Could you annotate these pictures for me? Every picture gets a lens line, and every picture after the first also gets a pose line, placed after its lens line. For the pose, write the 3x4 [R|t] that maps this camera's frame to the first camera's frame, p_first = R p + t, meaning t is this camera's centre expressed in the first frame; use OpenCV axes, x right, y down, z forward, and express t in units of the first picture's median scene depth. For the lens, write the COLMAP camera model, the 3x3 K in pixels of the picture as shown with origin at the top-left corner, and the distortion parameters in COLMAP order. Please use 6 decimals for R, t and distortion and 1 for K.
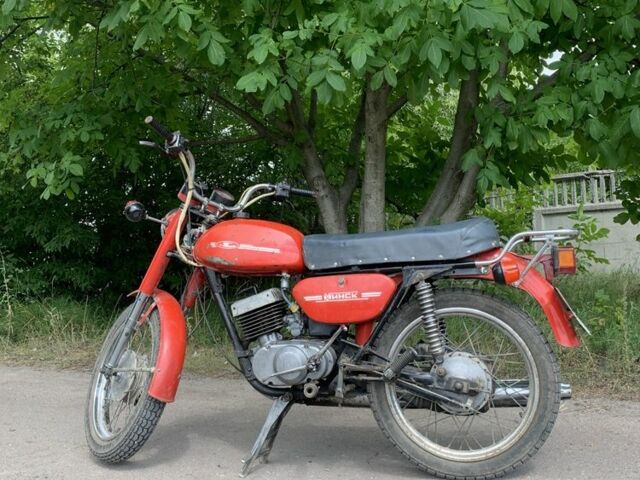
lens RADIAL K [[662.1, 0, 320.0], [0, 662.1, 240.0], [0, 0, 1]] dist [0.140051, -0.332515]
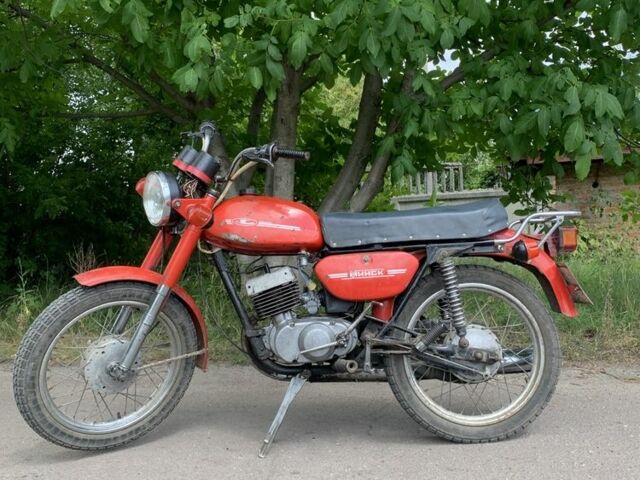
lens RADIAL K [[662.1, 0, 320.0], [0, 662.1, 240.0], [0, 0, 1]] dist [0.140051, -0.332515]
pose [[0.964140, 0.006999, 0.265301, -0.308034], [-0.012624, 0.999730, 0.019505, 0.014459], [-0.265093, -0.022155, 0.963968, 0.037182]]
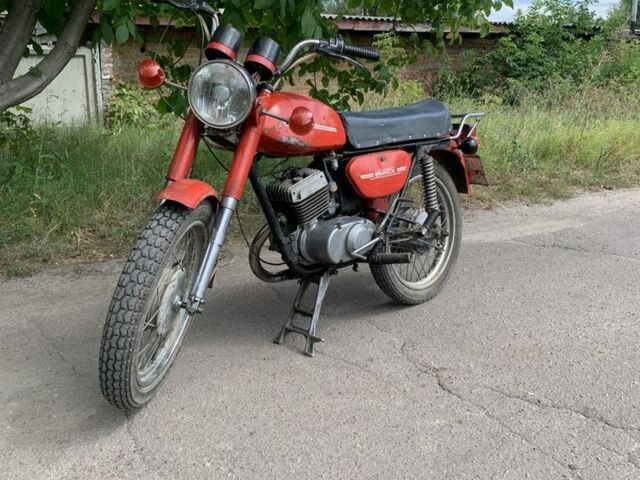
lens RADIAL K [[662.1, 0, 320.0], [0, 662.1, 240.0], [0, 0, 1]] dist [0.140051, -0.332515]
pose [[0.463557, -0.159600, 0.871575, -0.991161], [-0.051422, 0.977141, 0.206280, -0.026620], [-0.884574, -0.140441, 0.444753, 0.589546]]
